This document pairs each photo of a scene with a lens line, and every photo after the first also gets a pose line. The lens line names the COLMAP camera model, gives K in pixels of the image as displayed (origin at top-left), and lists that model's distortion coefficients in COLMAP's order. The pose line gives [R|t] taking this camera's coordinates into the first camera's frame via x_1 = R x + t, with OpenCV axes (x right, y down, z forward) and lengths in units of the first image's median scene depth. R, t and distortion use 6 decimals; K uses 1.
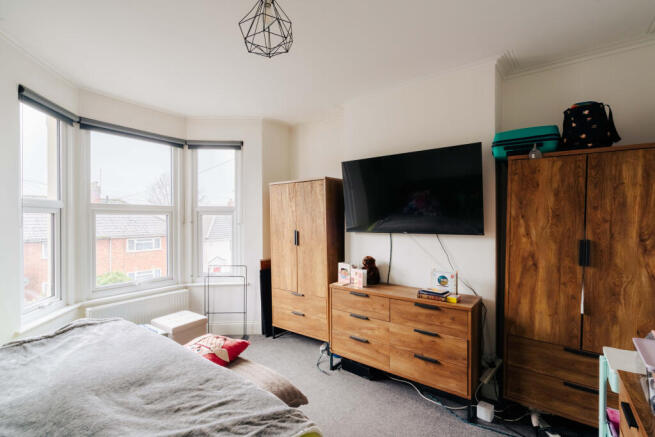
lens RADIAL K [[295.3, 0, 319.2], [0, 295.3, 218.5], [0, 0, 1]] dist [0.000427, 0.000229]
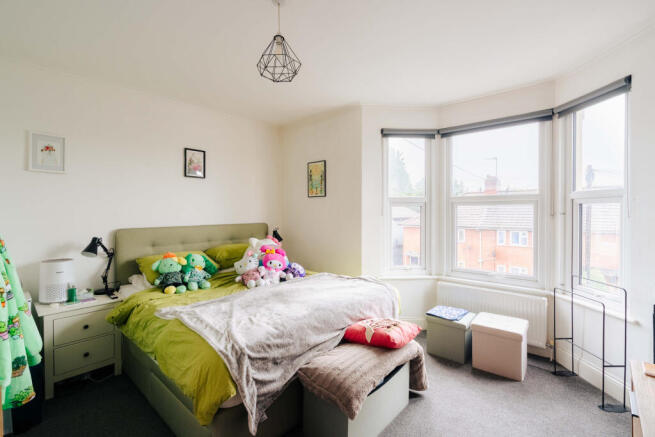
lens RADIAL K [[295.3, 0, 319.2], [0, 295.3, 218.5], [0, 0, 1]] dist [0.000427, 0.000229]
pose [[-0.082260, 0.024985, -0.996298, 0.466882], [0.004267, 0.999685, 0.024718, 0.003769], [0.996602, -0.002218, -0.082341, 0.551331]]
